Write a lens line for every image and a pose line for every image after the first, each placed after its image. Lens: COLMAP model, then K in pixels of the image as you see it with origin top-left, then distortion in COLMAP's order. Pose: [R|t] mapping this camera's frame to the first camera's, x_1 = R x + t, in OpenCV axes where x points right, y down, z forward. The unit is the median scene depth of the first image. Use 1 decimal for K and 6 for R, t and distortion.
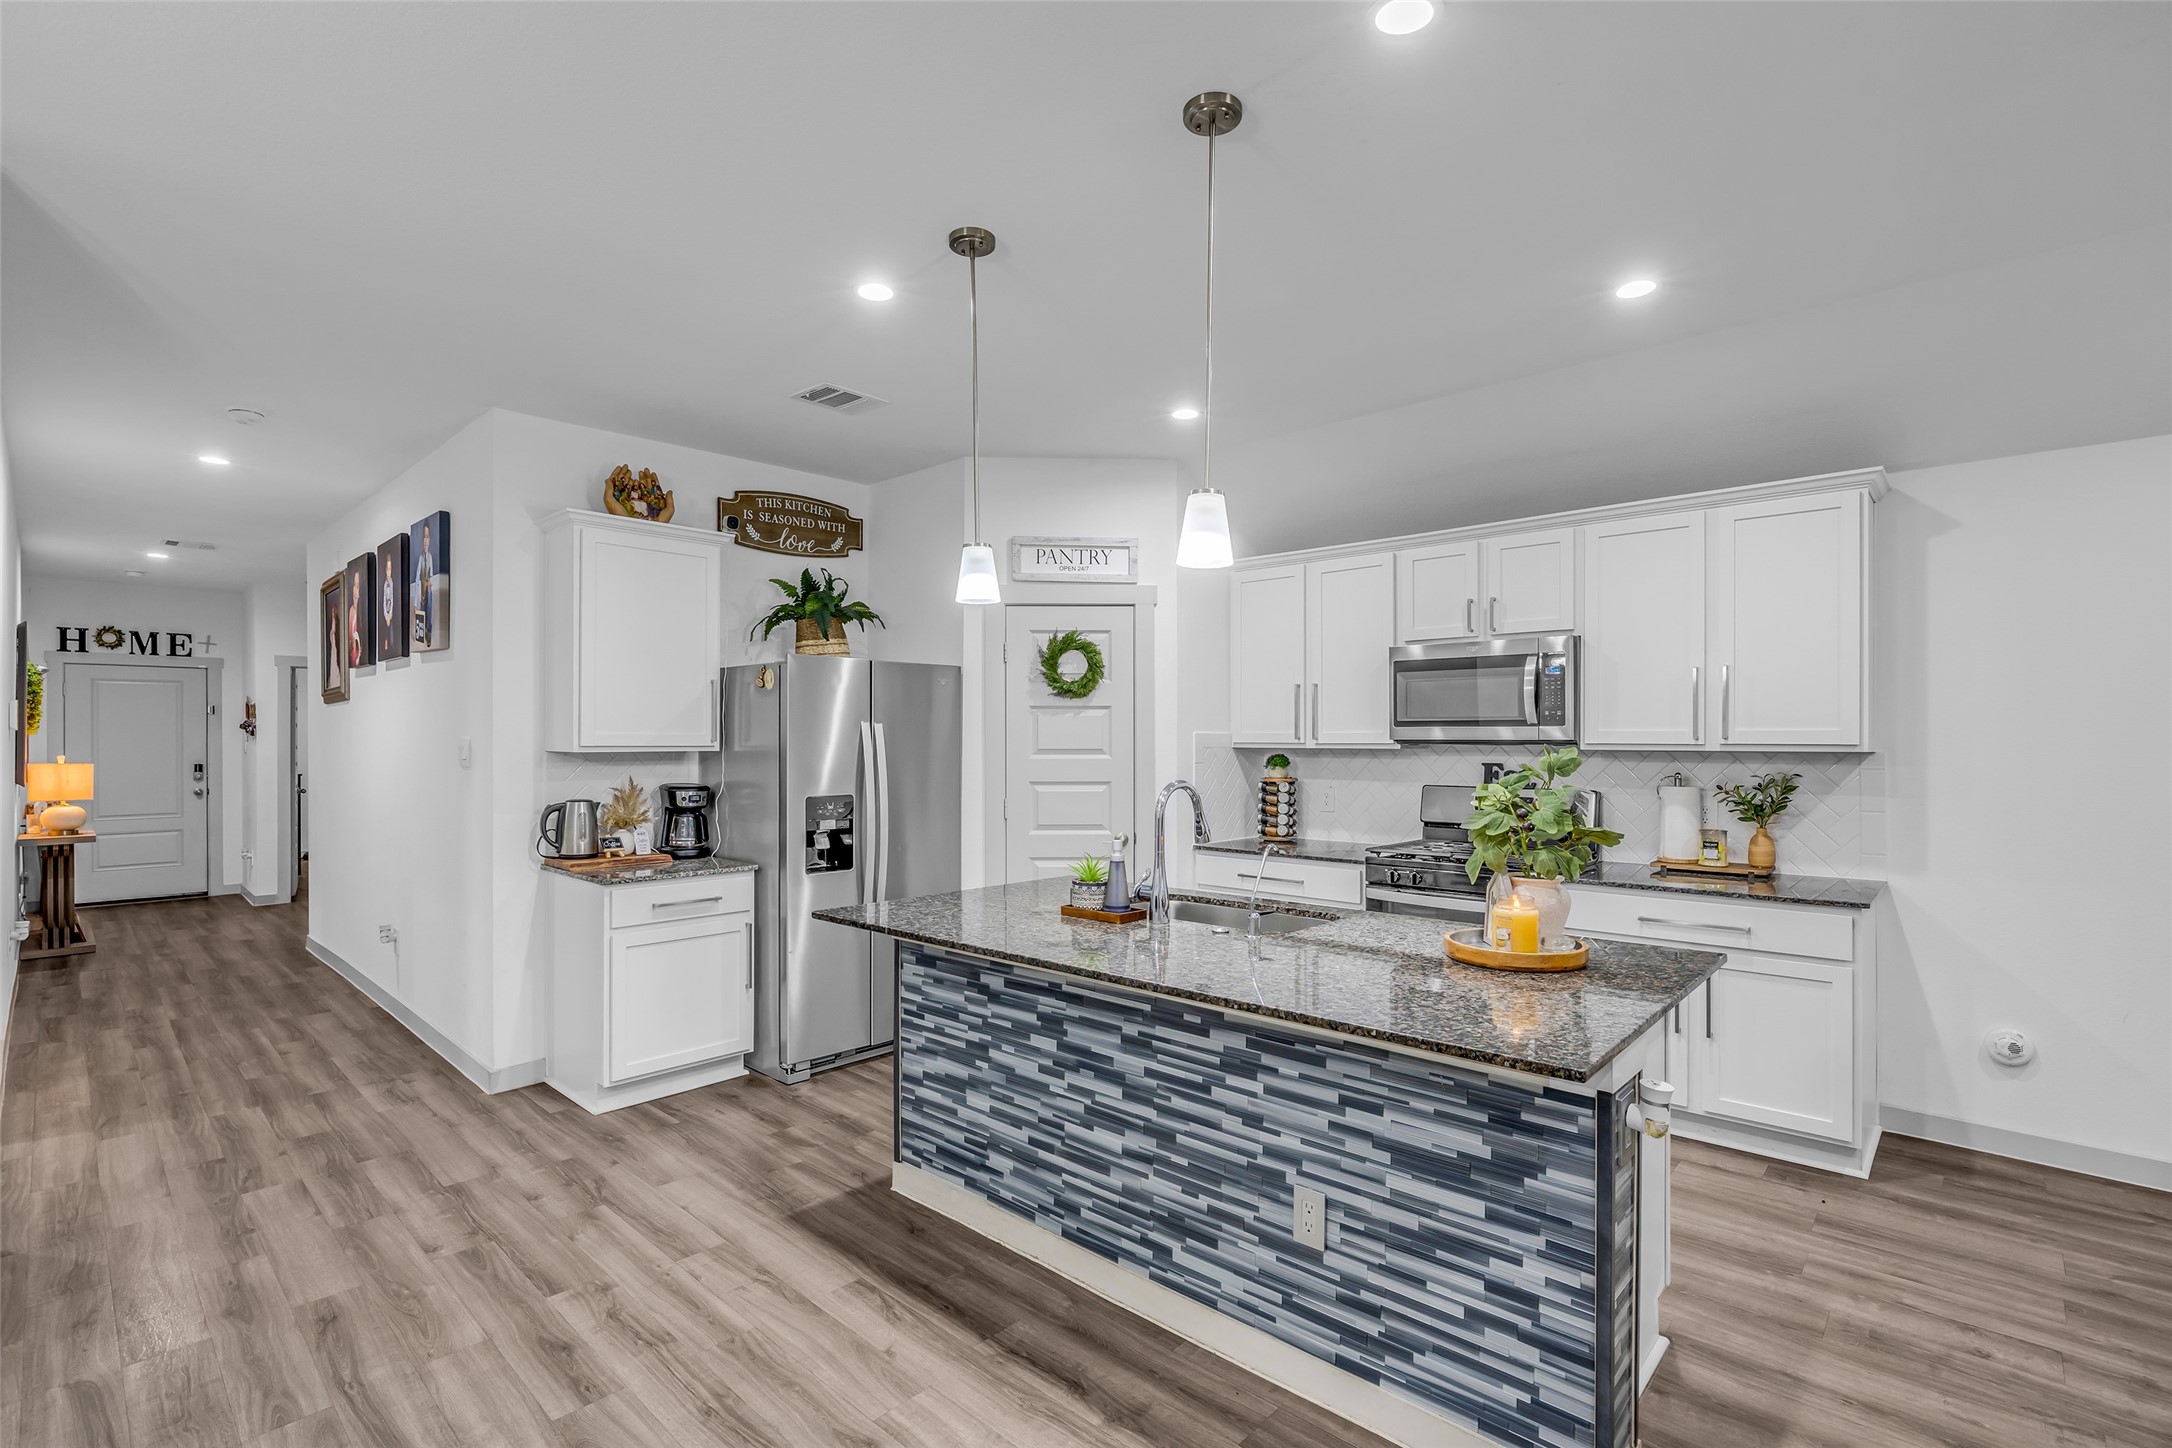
lens RADIAL K [[983.5, 0, 1078.2], [0, 983.5, 734.8], [0, 0, 1]] dist [-0.018255, 0.003547]
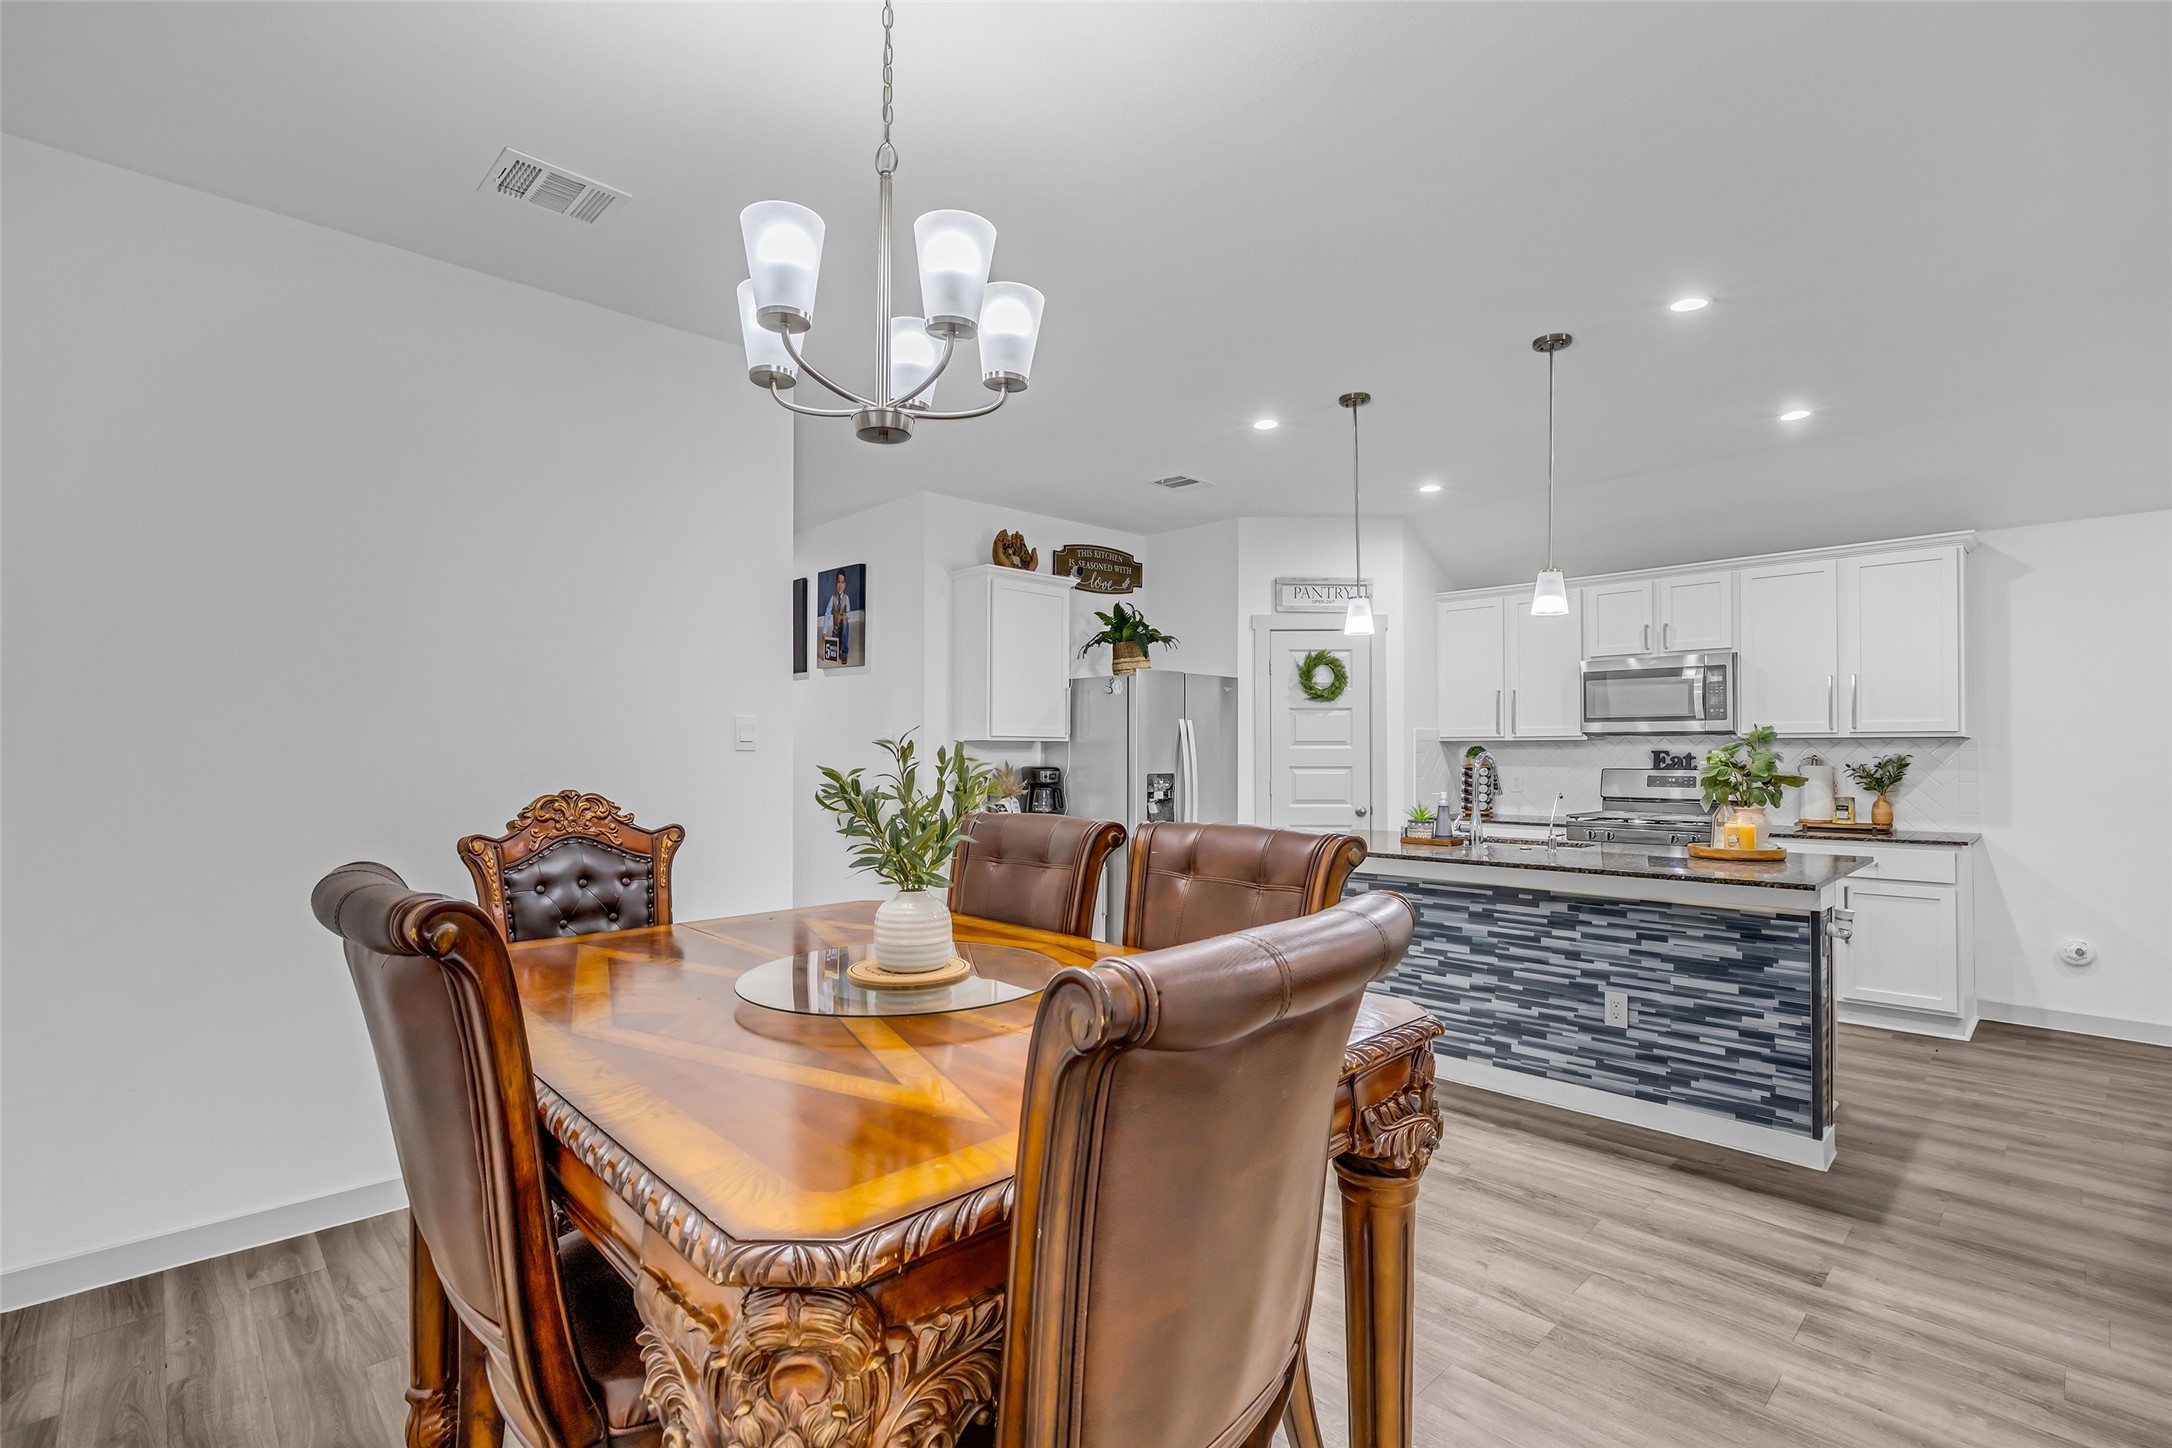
lens RADIAL K [[983.5, 0, 1078.2], [0, 983.5, 734.8], [0, 0, 1]] dist [-0.018255, 0.003547]
pose [[0.998423, -0.001067, -0.056123, -0.416870], [0.000318, 0.999911, -0.013344, 0.038344], [0.056133, 0.013305, 0.998335, -0.506087]]
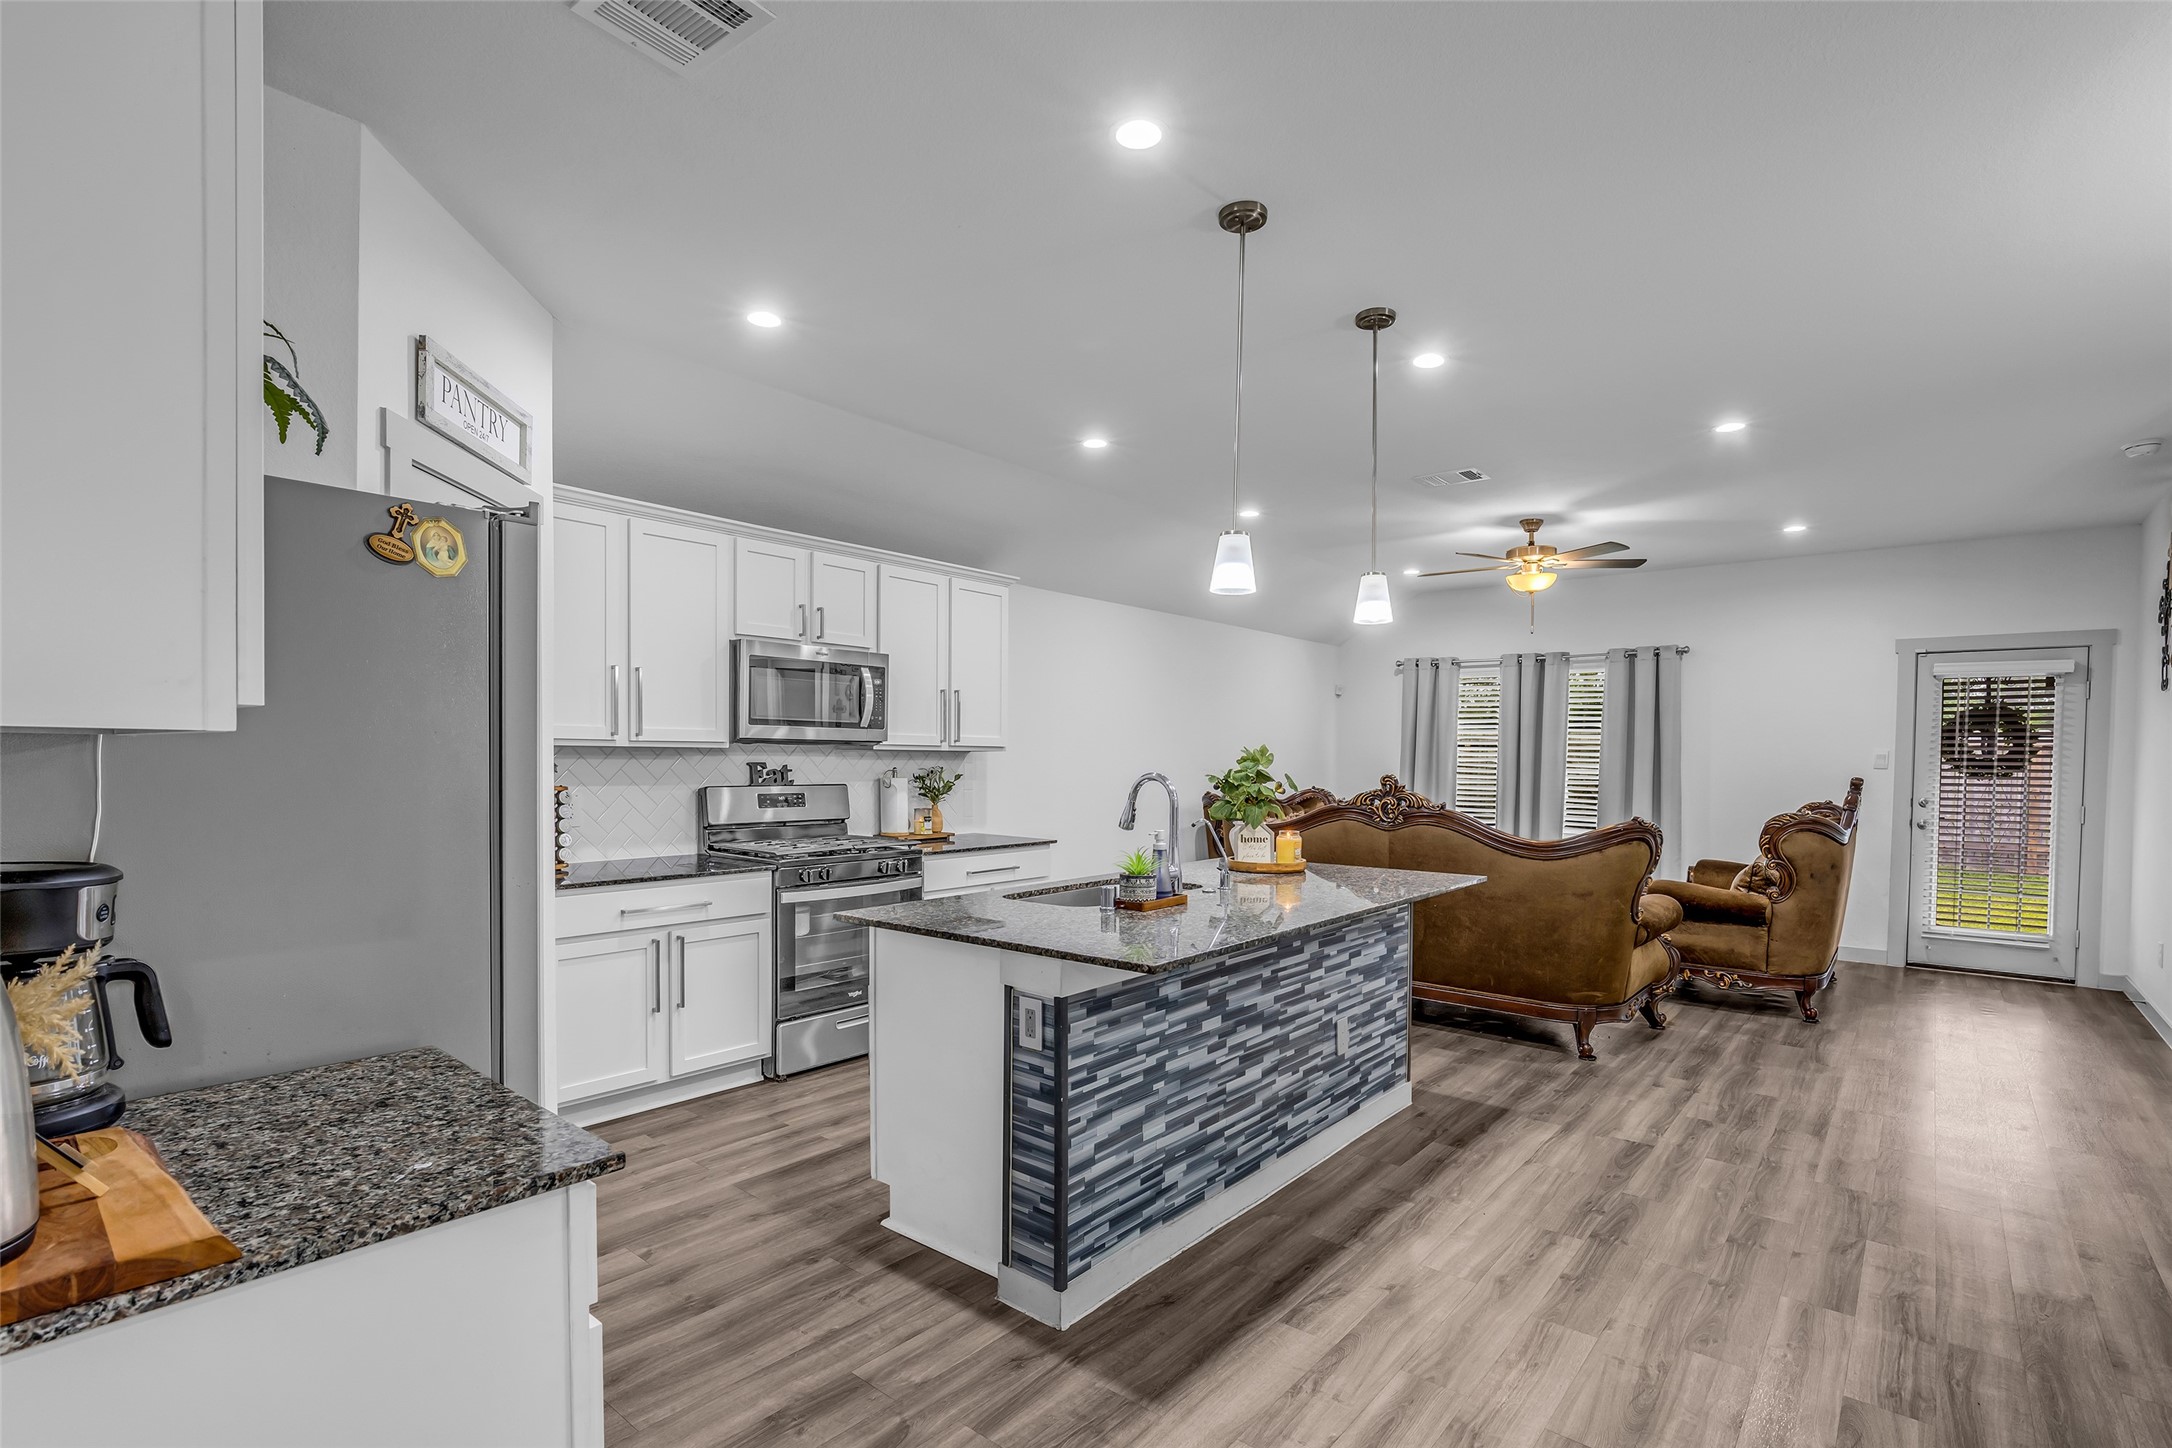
lens RADIAL K [[1016.7, 0, 1086.4], [0, 1016.7, 783.0], [0, 0, 1]] dist [-0.011840, 0.000548]
pose [[-0.051358, -0.026937, 0.998317, -1.019286], [-0.014124, 0.999556, 0.026244, 0.027083], [-0.998580, -0.012753, -0.051716, 1.098886]]
